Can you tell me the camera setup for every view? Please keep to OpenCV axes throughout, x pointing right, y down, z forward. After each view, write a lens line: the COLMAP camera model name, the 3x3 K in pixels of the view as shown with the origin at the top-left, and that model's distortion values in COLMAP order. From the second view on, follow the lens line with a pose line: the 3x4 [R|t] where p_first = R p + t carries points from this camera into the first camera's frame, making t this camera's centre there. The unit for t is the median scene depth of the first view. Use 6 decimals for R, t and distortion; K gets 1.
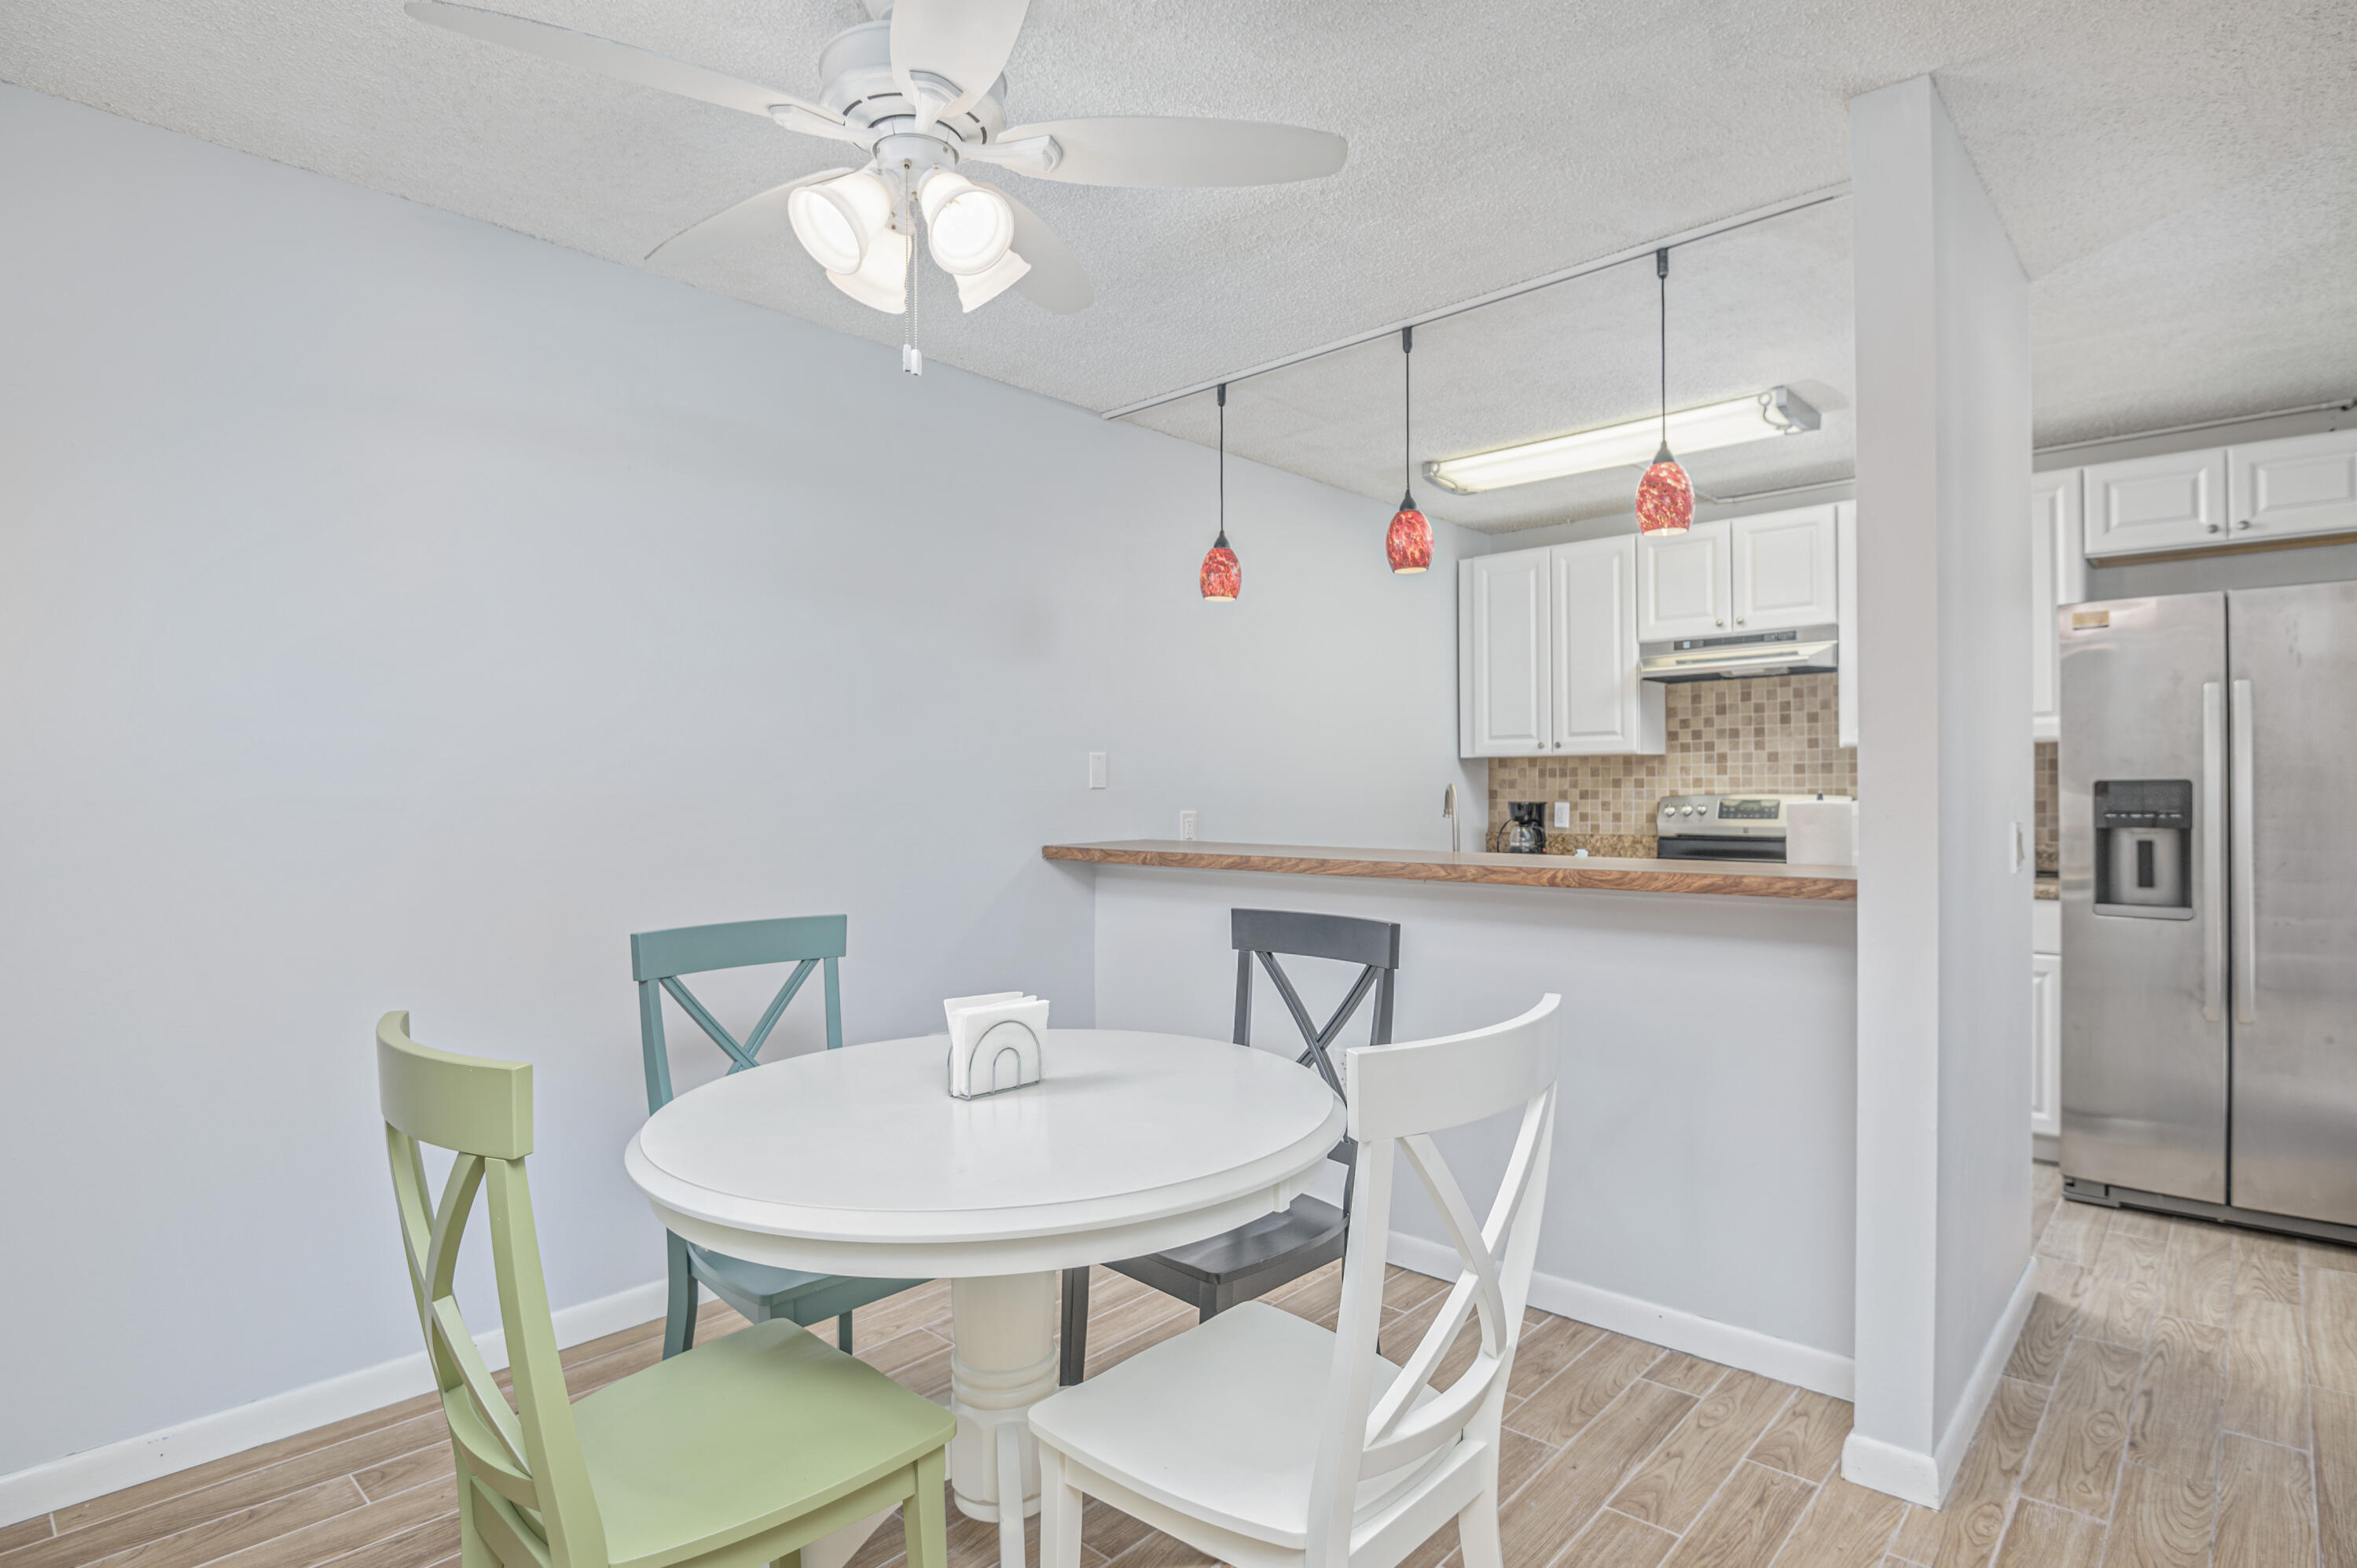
lens RADIAL K [[1204.9, 0, 1174.8], [0, 1204.9, 795.0], [0, 0, 1]] dist [-0.047821, -0.001652]
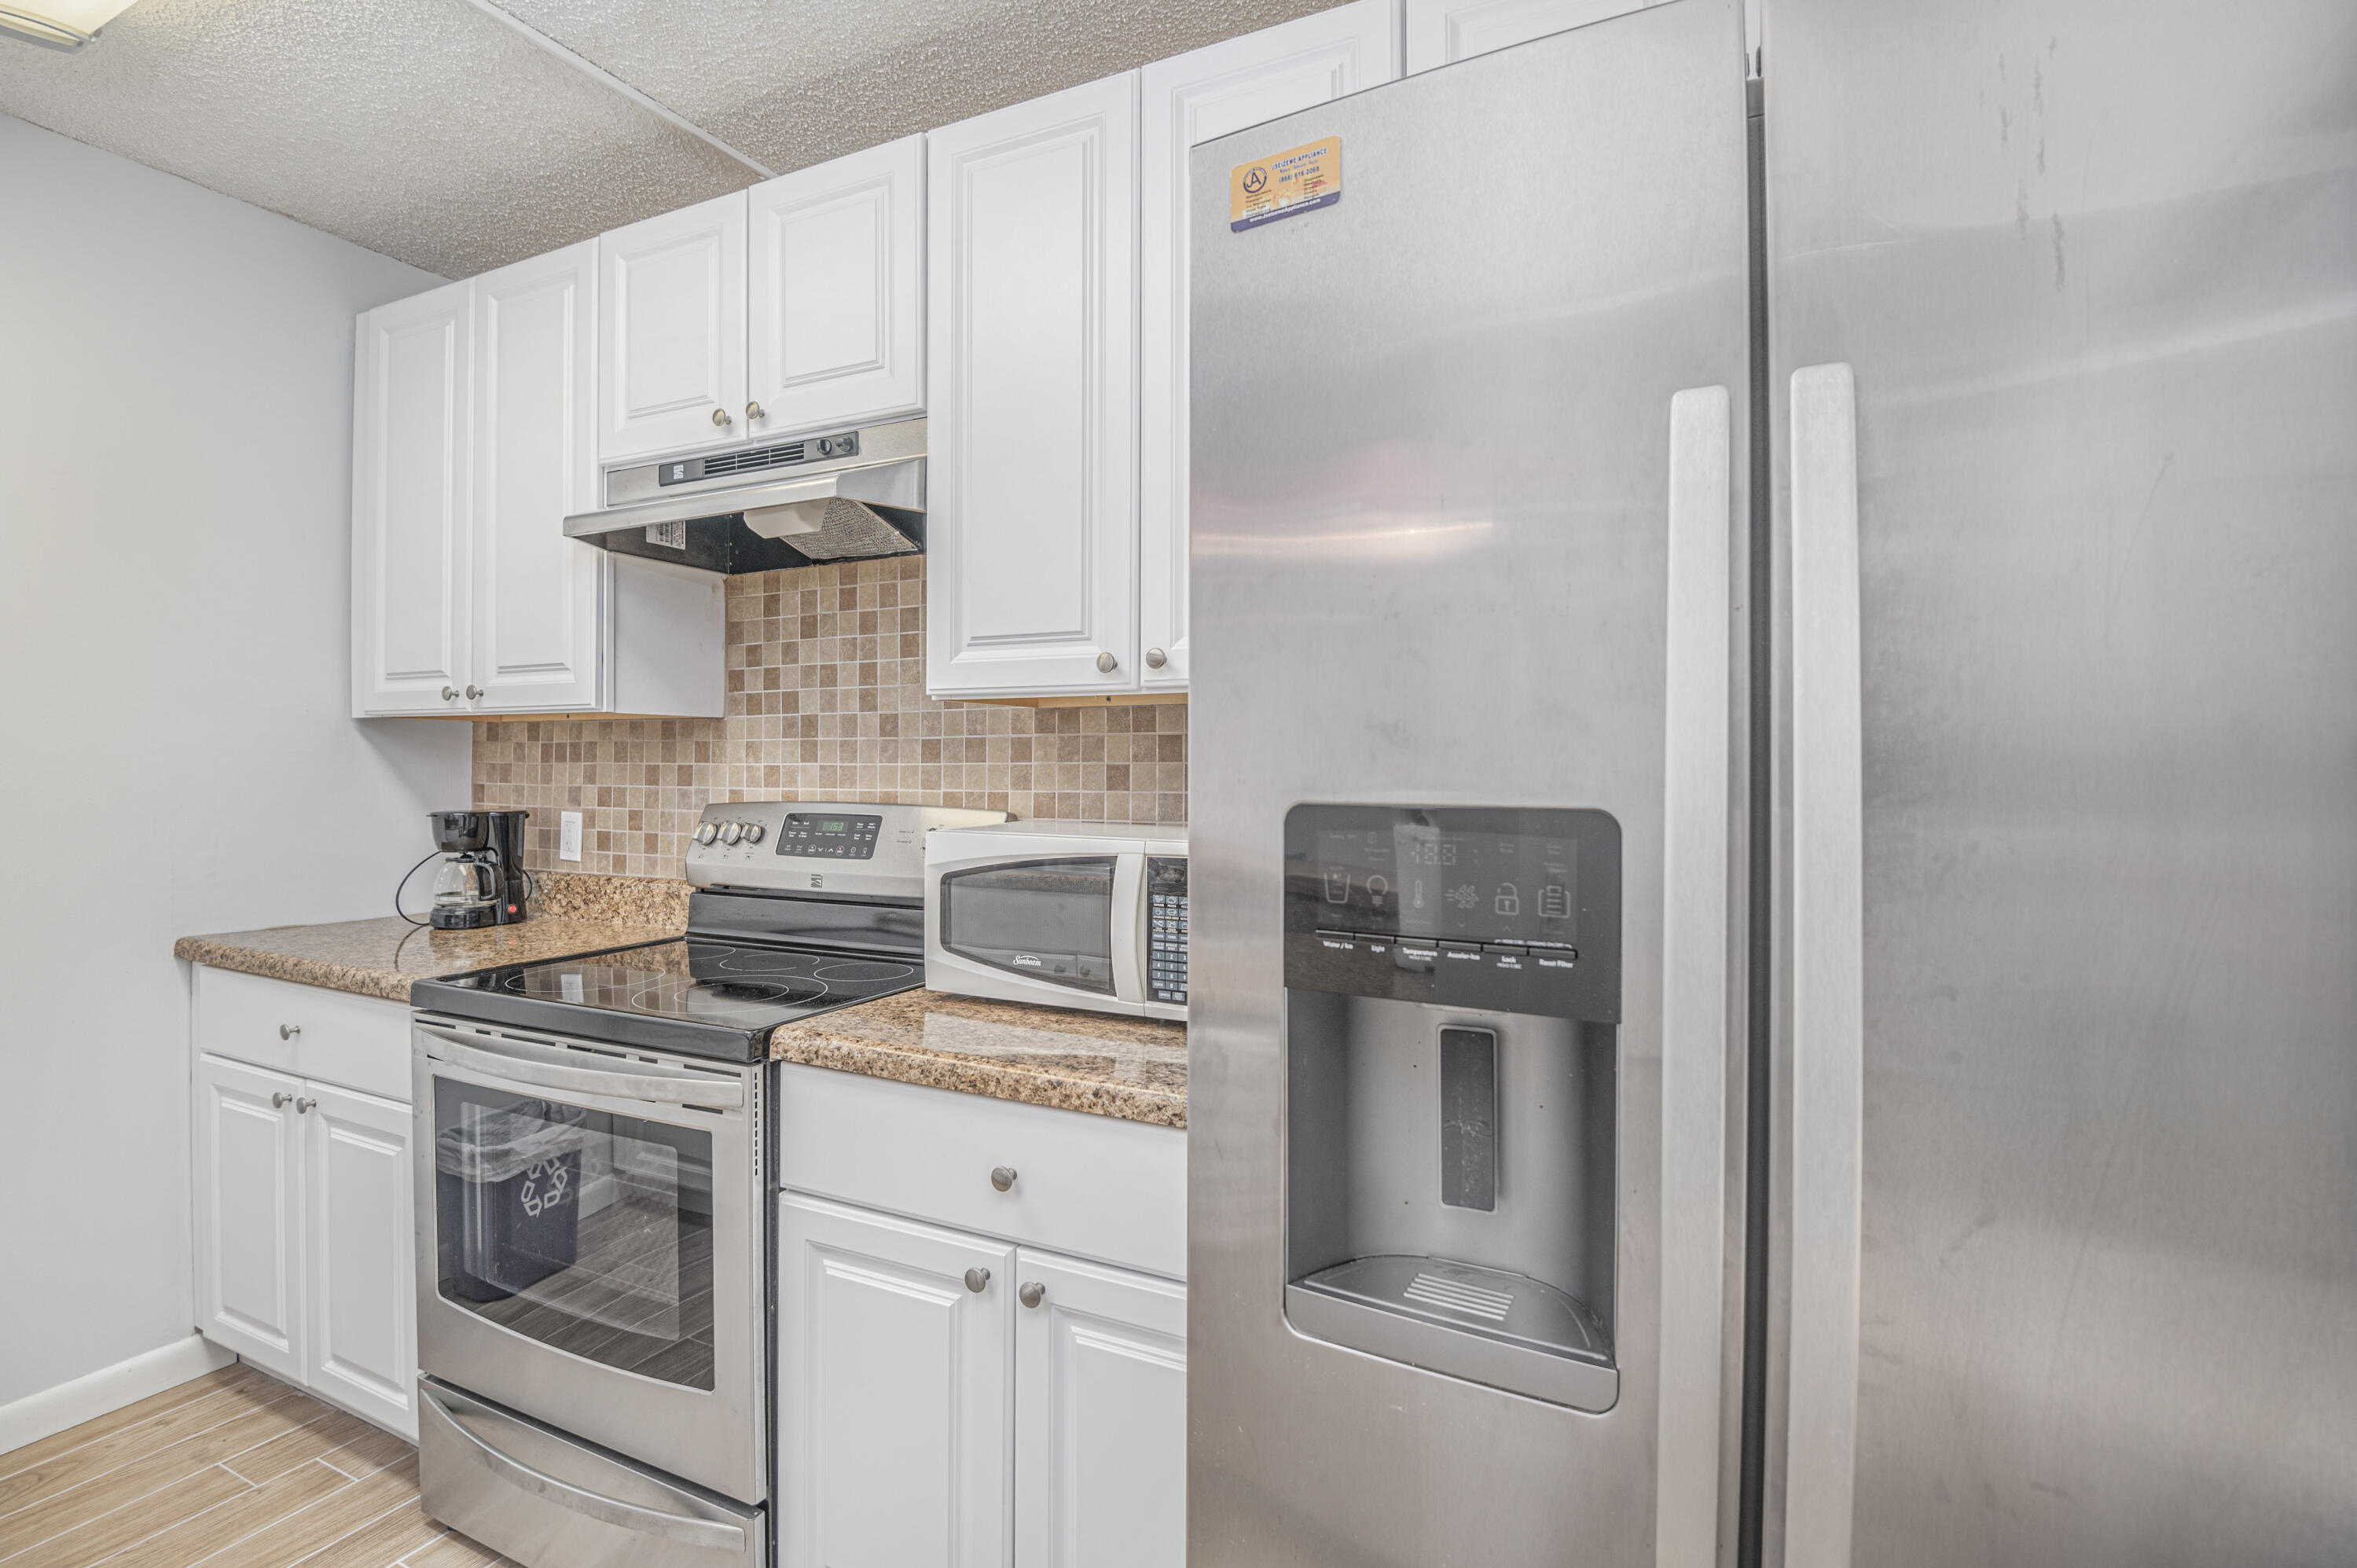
lens RADIAL K [[1106.1, 0, 1184.4], [0, 1106.1, 770.9], [0, 0, 1]] dist [-0.027053, -0.006167]
pose [[0.953502, 0.011473, 0.301167, 0.463324], [-0.010352, 0.999932, -0.005320, -0.011905], [-0.301208, 0.001955, 0.953557, 0.519665]]
